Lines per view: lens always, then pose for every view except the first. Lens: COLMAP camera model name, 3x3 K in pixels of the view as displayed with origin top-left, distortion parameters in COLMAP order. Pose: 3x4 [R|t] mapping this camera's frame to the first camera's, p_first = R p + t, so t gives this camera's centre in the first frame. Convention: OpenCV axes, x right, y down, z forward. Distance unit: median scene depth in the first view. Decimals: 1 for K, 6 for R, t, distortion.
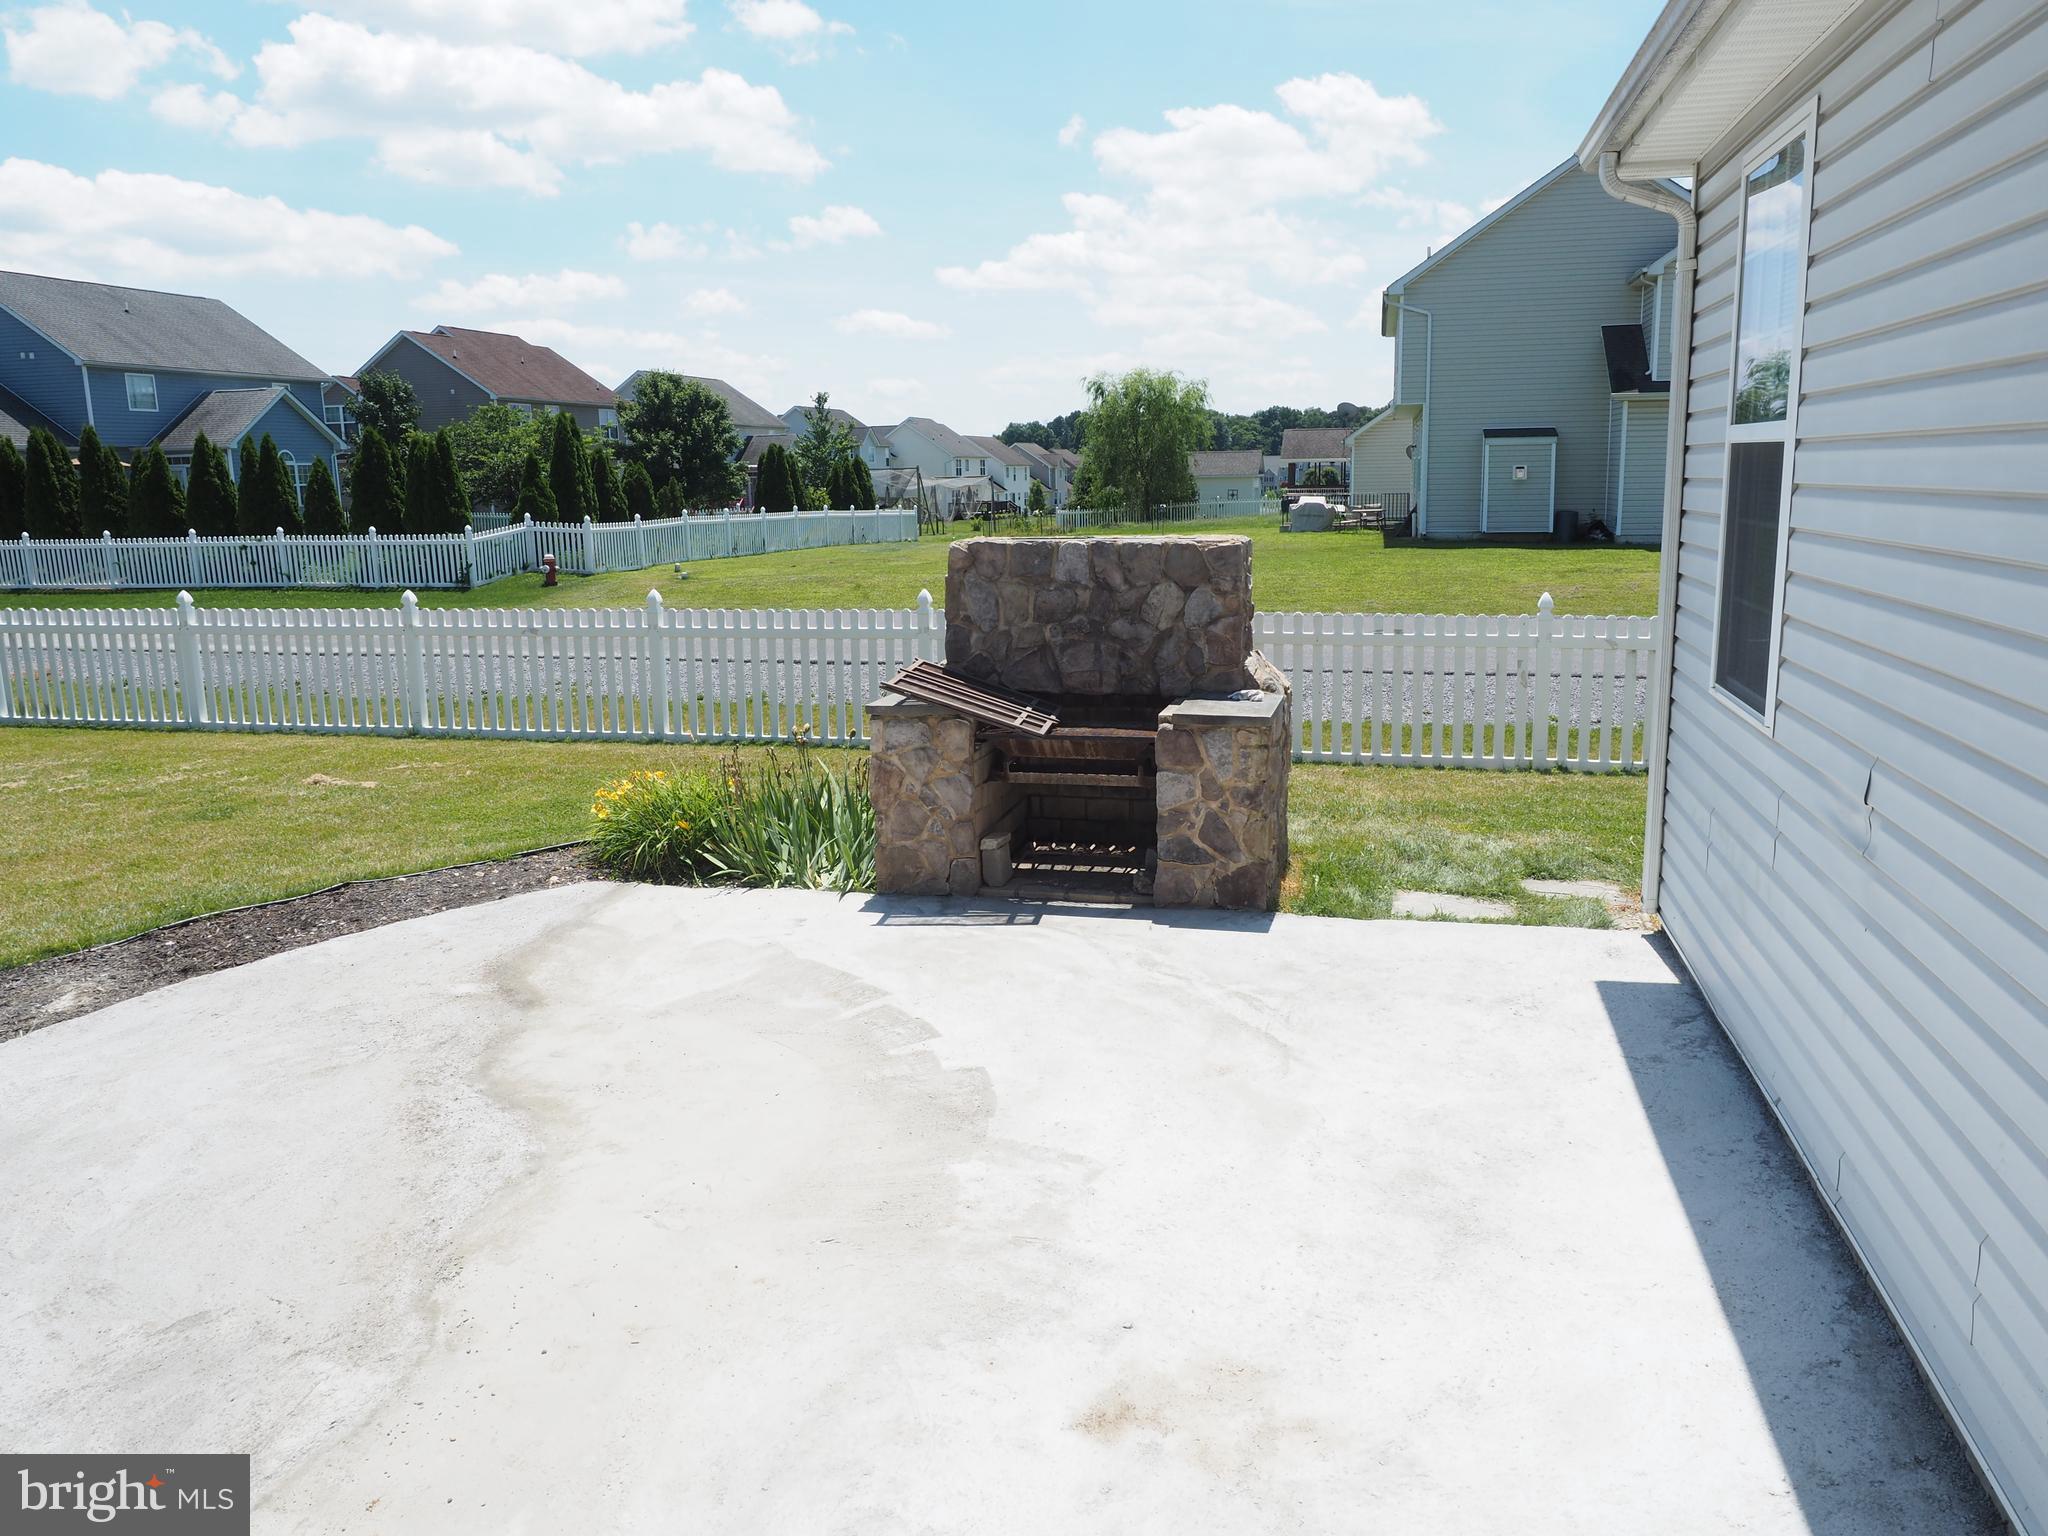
lens RADIAL K [[1485.8, 0, 1027.5], [0, 1485.8, 760.0], [0, 0, 1]] dist [-0.009980, -0.000035]
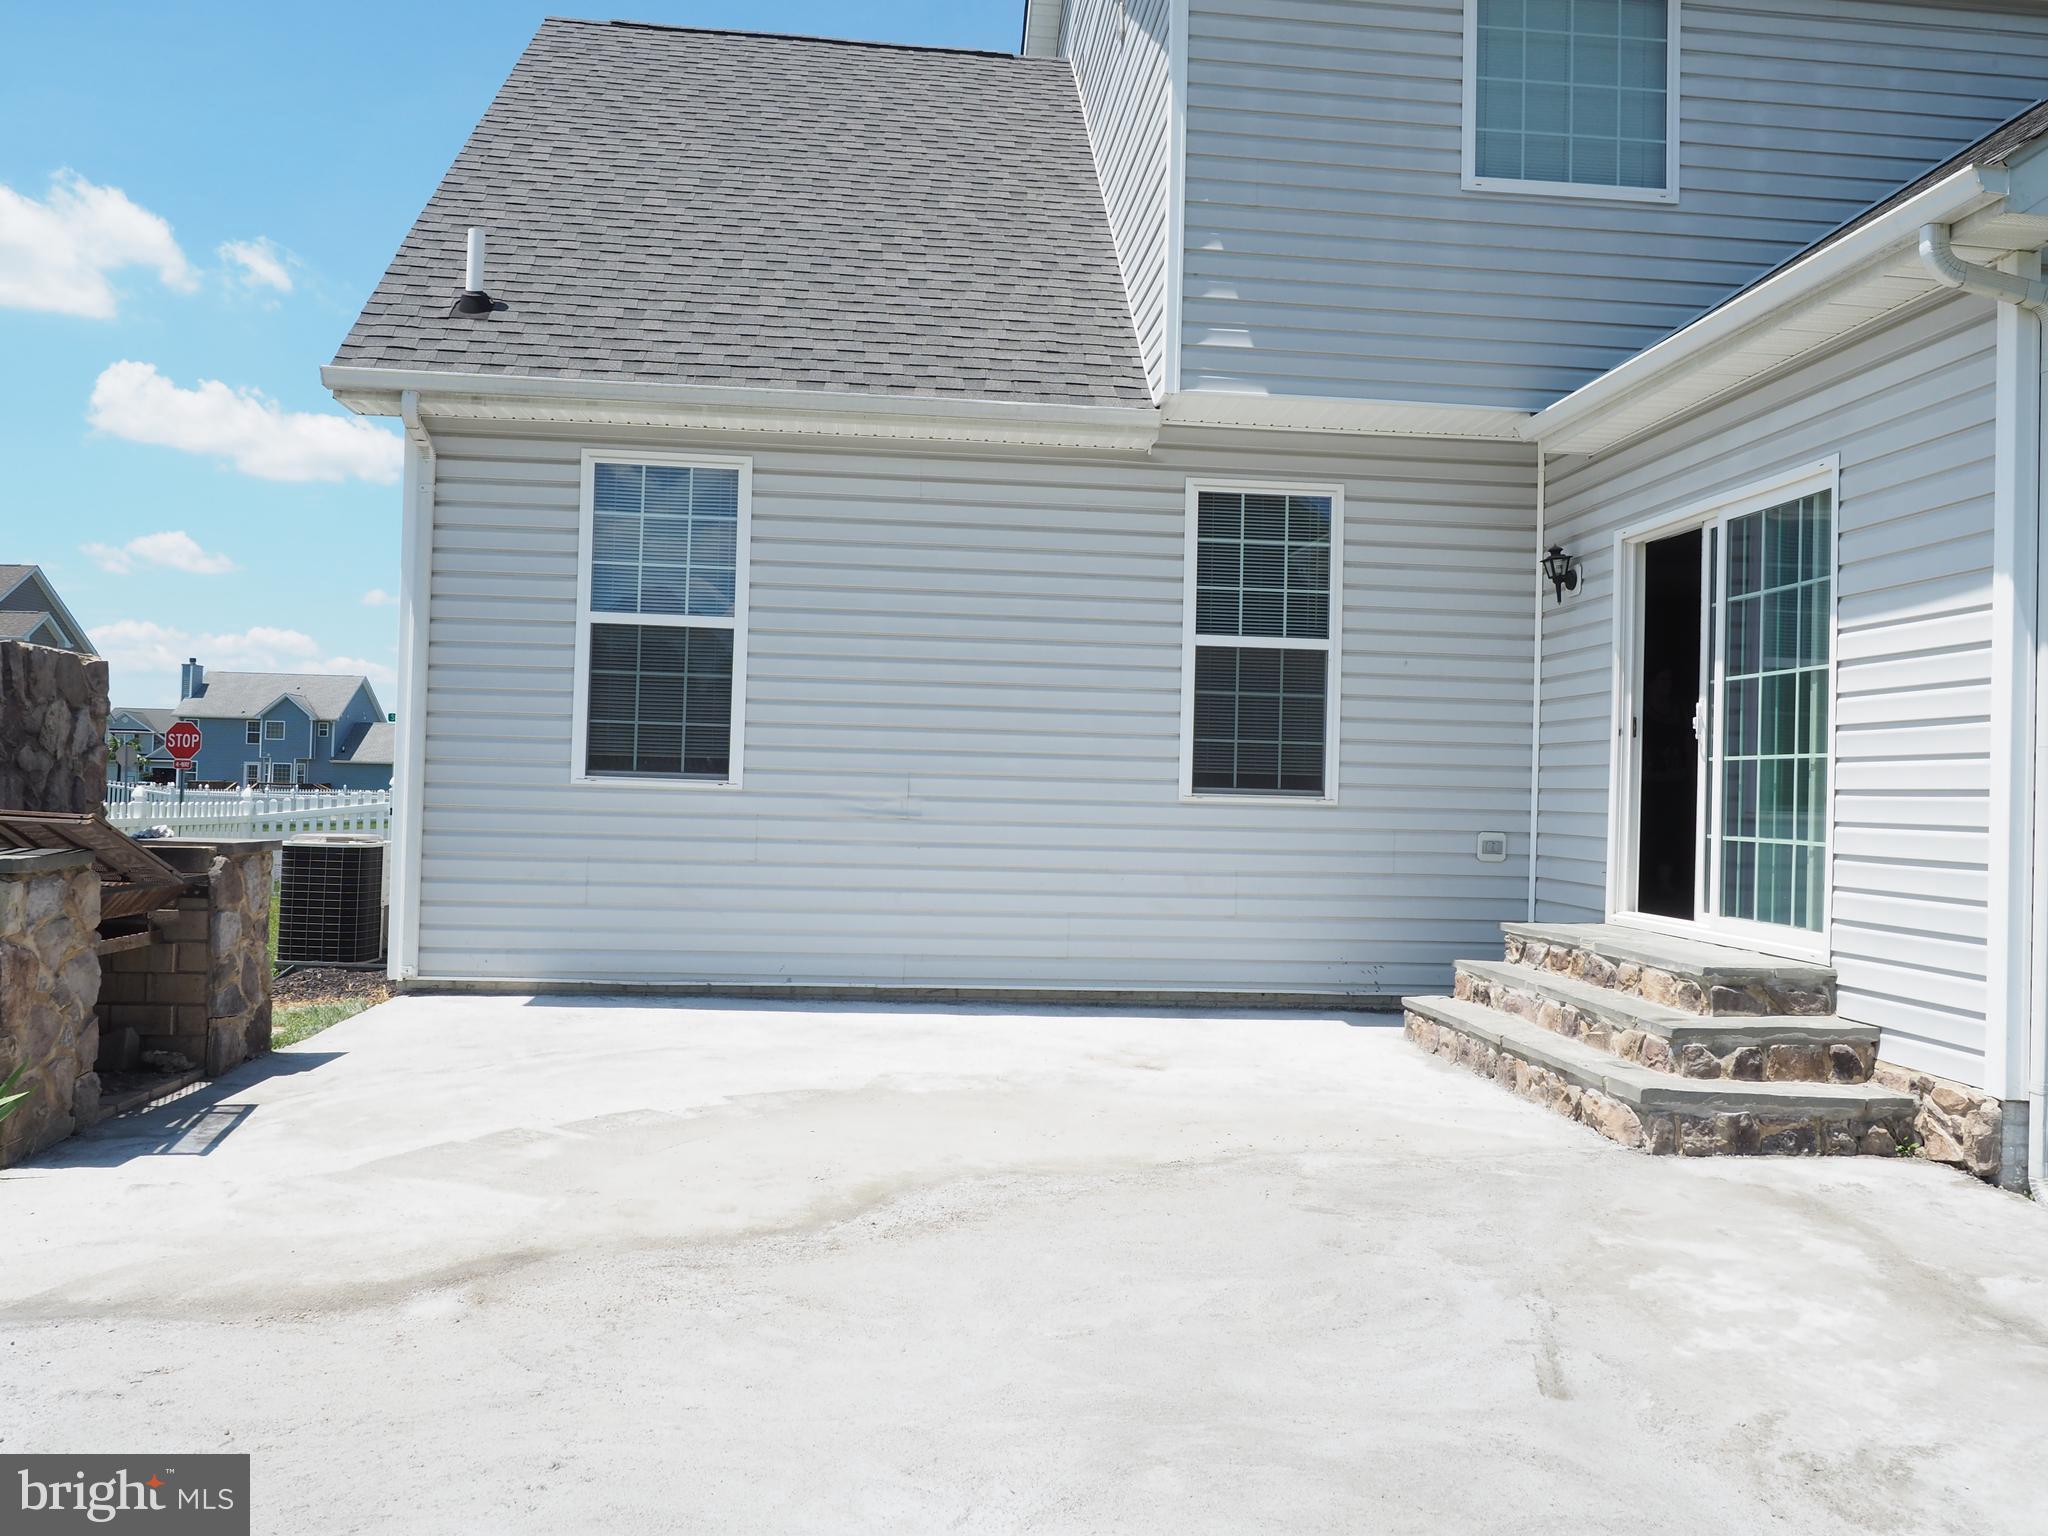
lens RADIAL K [[1485.8, 0, 1027.5], [0, 1485.8, 760.0], [0, 0, 1]] dist [-0.009980, -0.000035]
pose [[-0.323703, 0.032077, 0.945615, -1.045426], [0.159973, 0.986892, 0.021285, -0.028120], [-0.932537, 0.158162, -0.324591, 0.991793]]
